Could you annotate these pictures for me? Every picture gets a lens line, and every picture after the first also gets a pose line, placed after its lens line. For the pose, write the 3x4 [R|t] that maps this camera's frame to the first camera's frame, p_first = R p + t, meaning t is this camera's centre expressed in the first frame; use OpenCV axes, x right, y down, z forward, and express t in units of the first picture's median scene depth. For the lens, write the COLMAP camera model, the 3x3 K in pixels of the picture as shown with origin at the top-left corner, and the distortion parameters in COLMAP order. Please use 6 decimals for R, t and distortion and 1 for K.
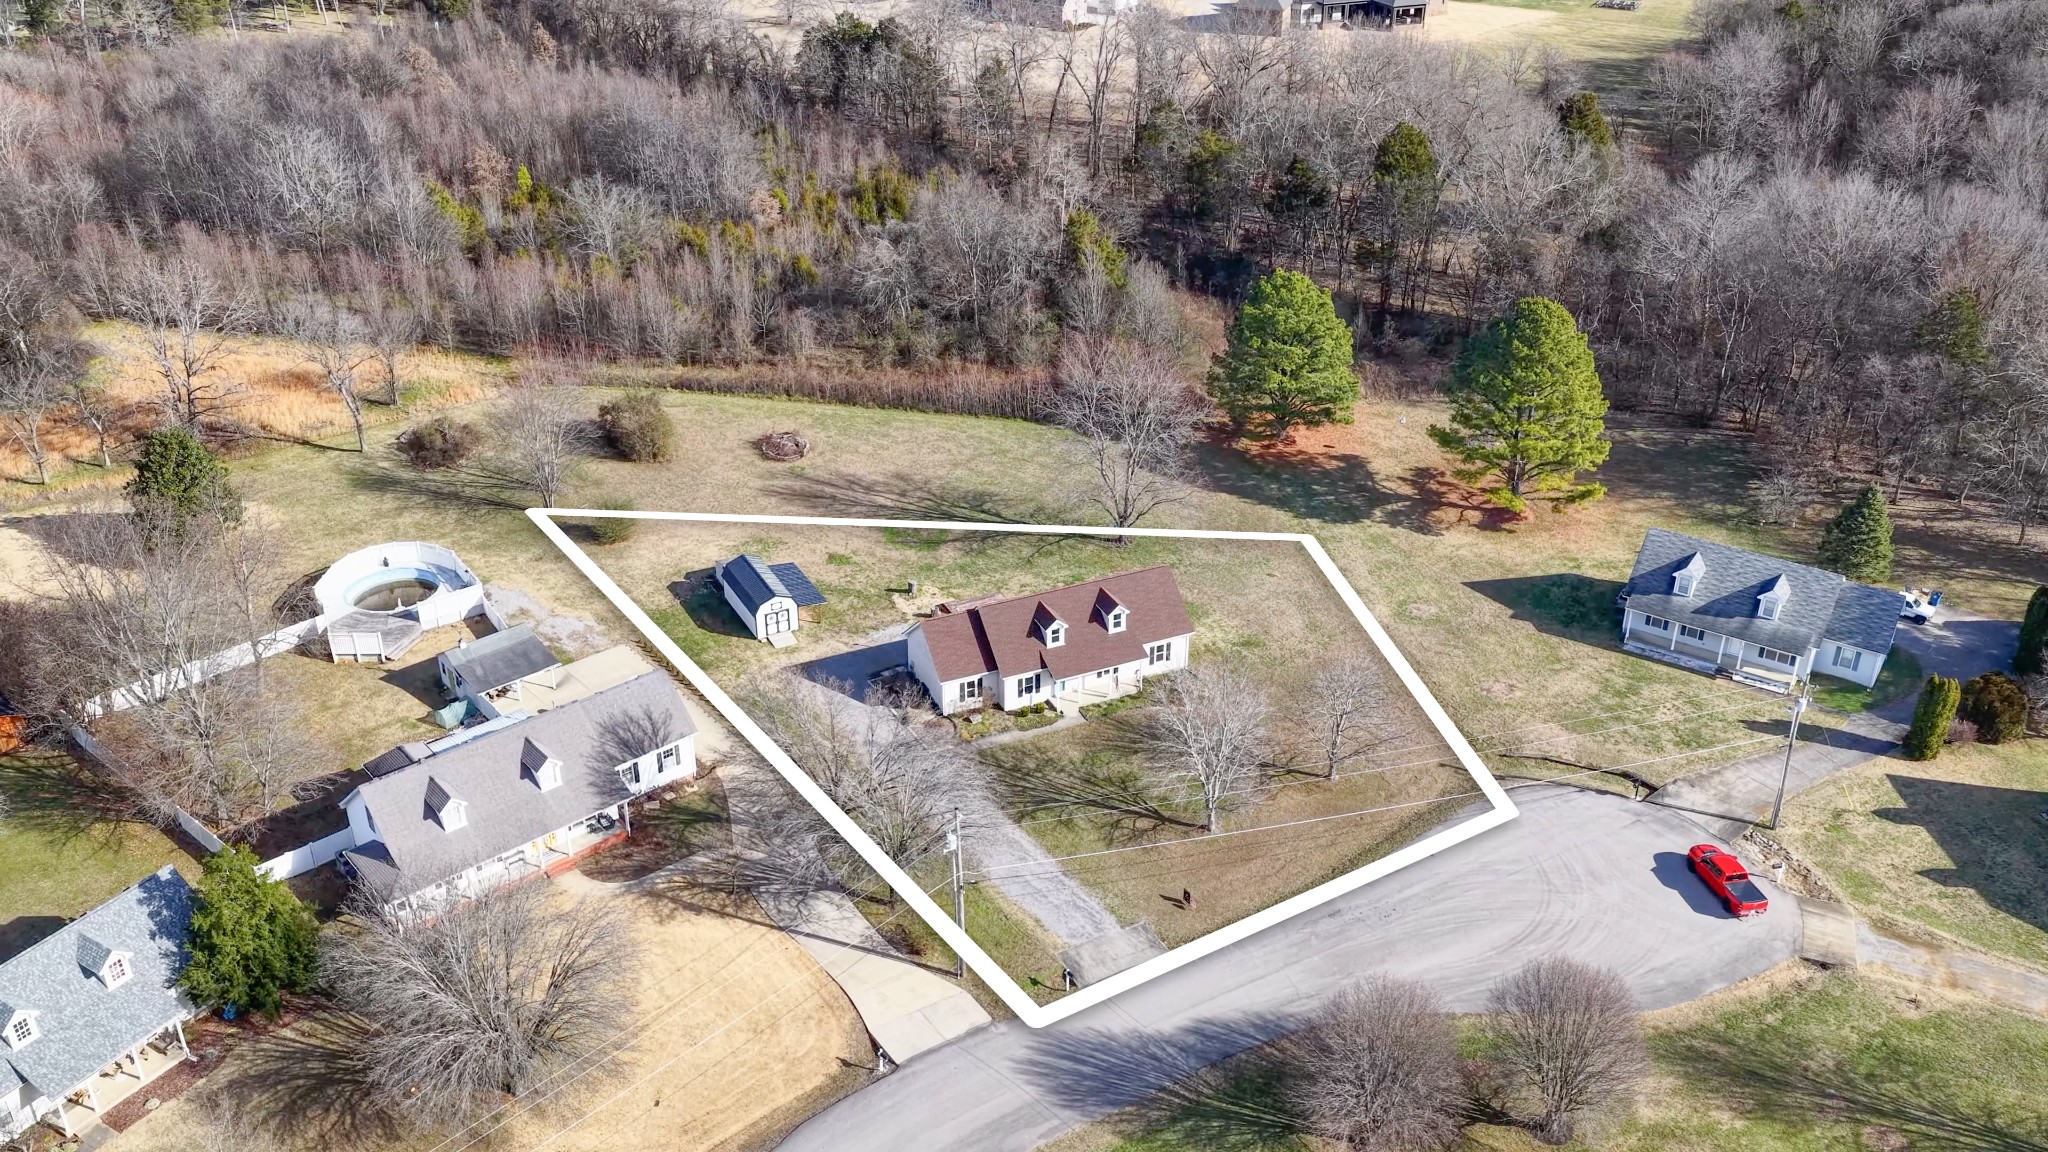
lens RADIAL K [[1748.2, 0, 1032.8], [0, 1748.2, 577.4], [0, 0, 1]] dist [-0.008215, 0.017037]
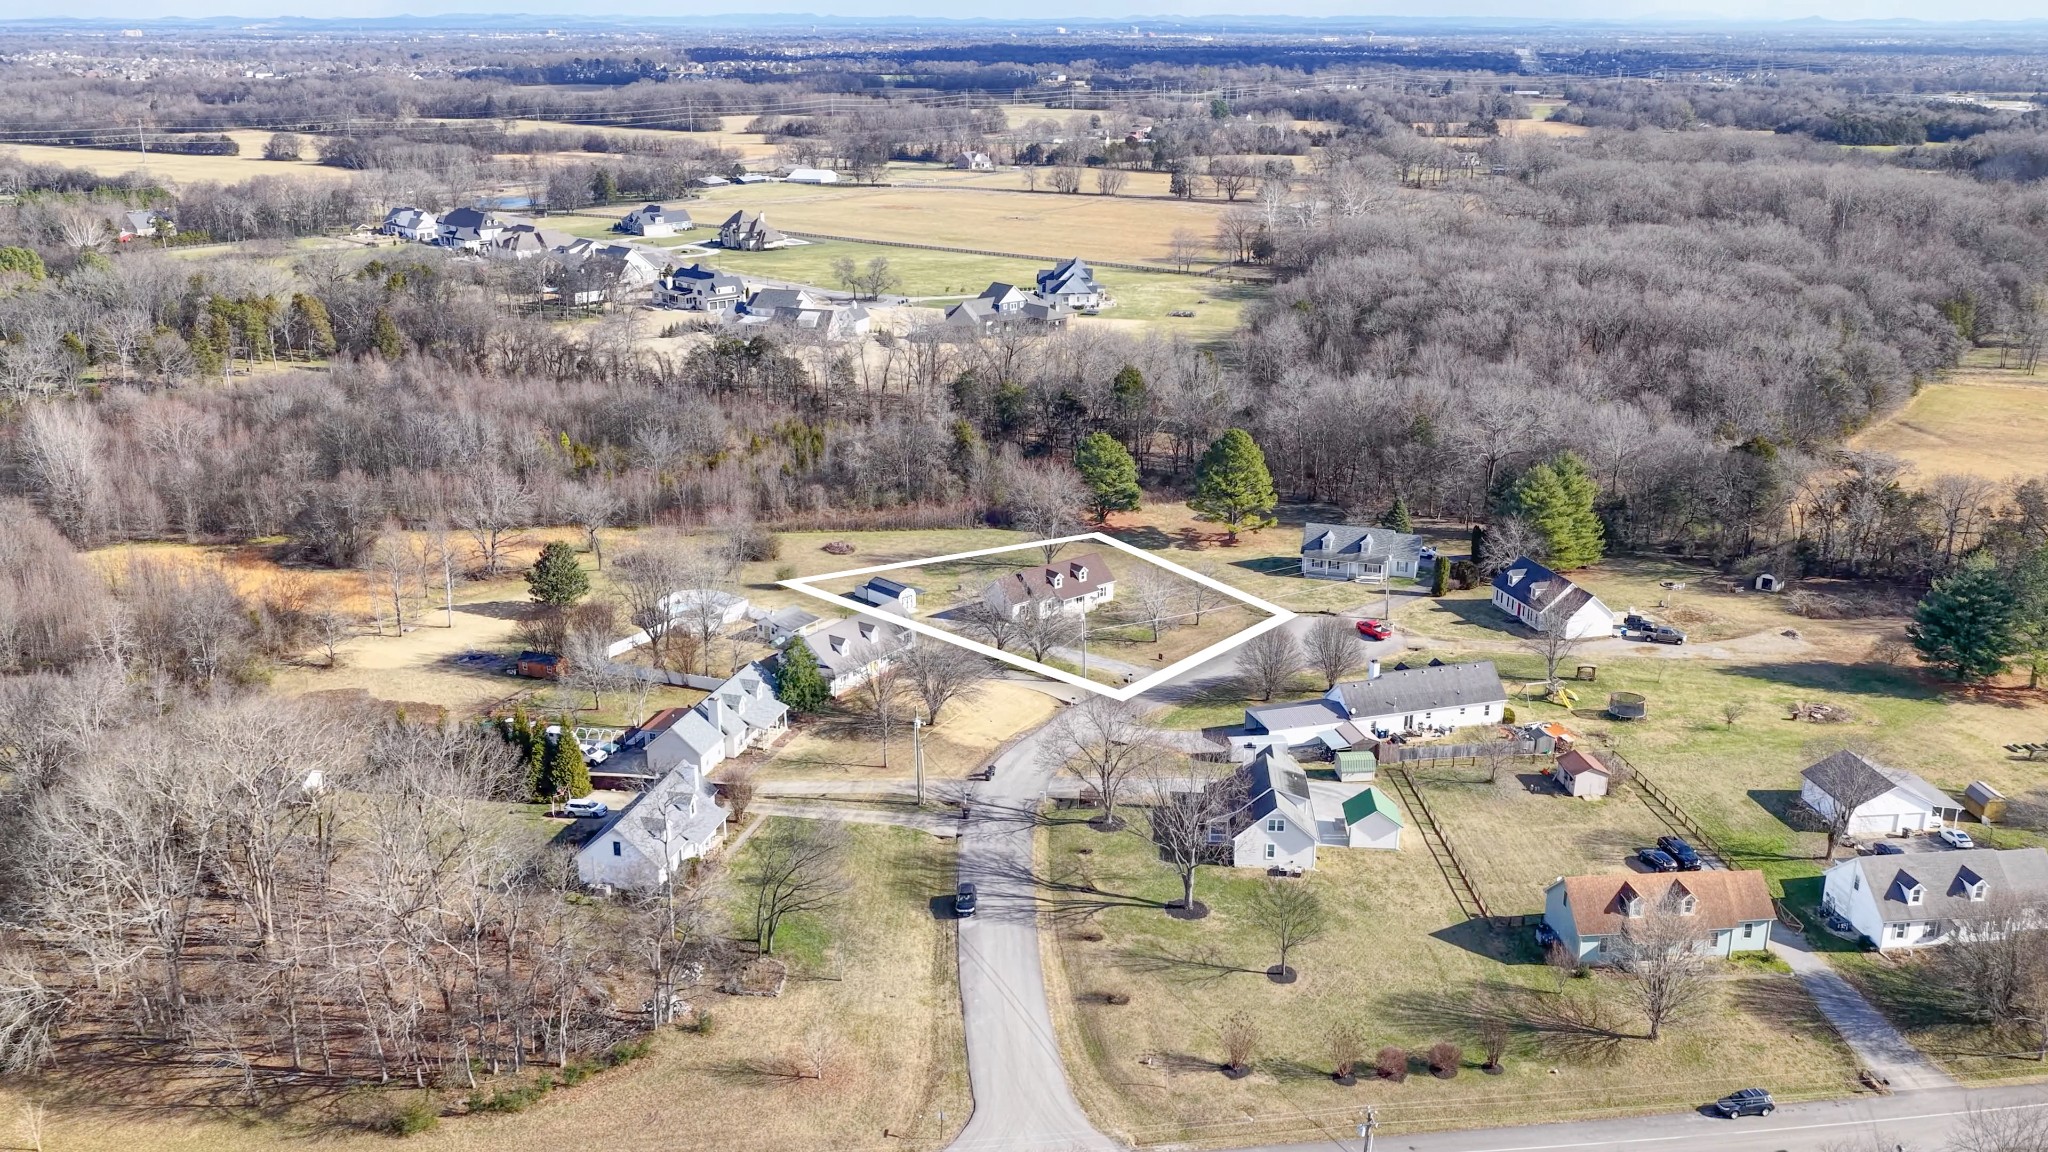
lens RADIAL K [[1748.2, 0, 1032.8], [0, 1748.2, 577.4], [0, 0, 1]] dist [-0.008215, 0.017037]
pose [[0.961583, -0.083665, 0.261455, -0.515926], [0.132540, 0.975556, -0.175283, 0.357979], [-0.240399, 0.203202, 0.949167, -0.900299]]
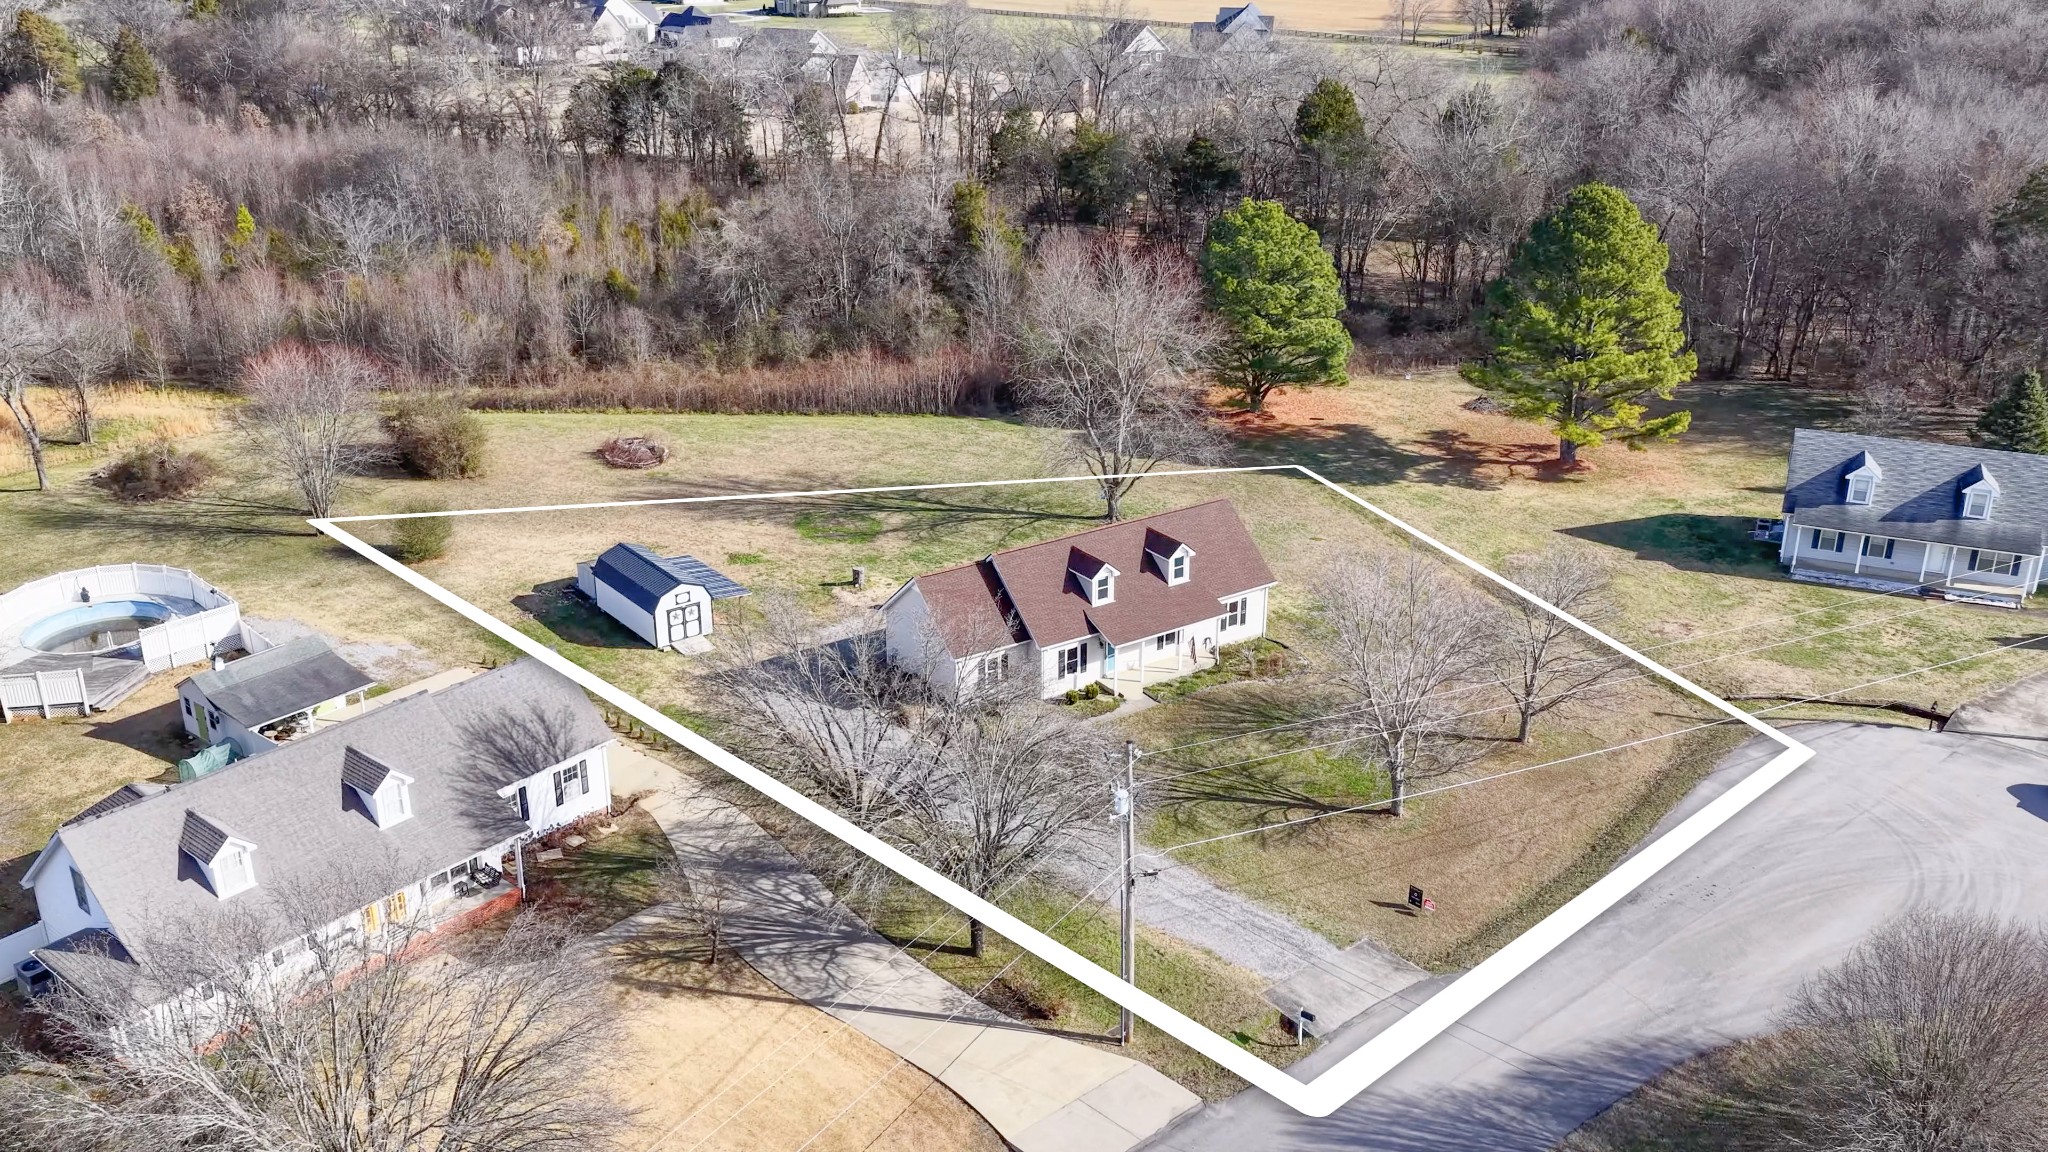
lens RADIAL K [[1748.2, 0, 1032.8], [0, 1748.2, 577.4], [0, 0, 1]] dist [-0.008215, 0.017037]
pose [[0.985214, -0.064811, 0.158599, -0.116521], [0.083518, 0.989932, -0.114275, 0.098455], [-0.149596, 0.125831, 0.980708, 0.280862]]
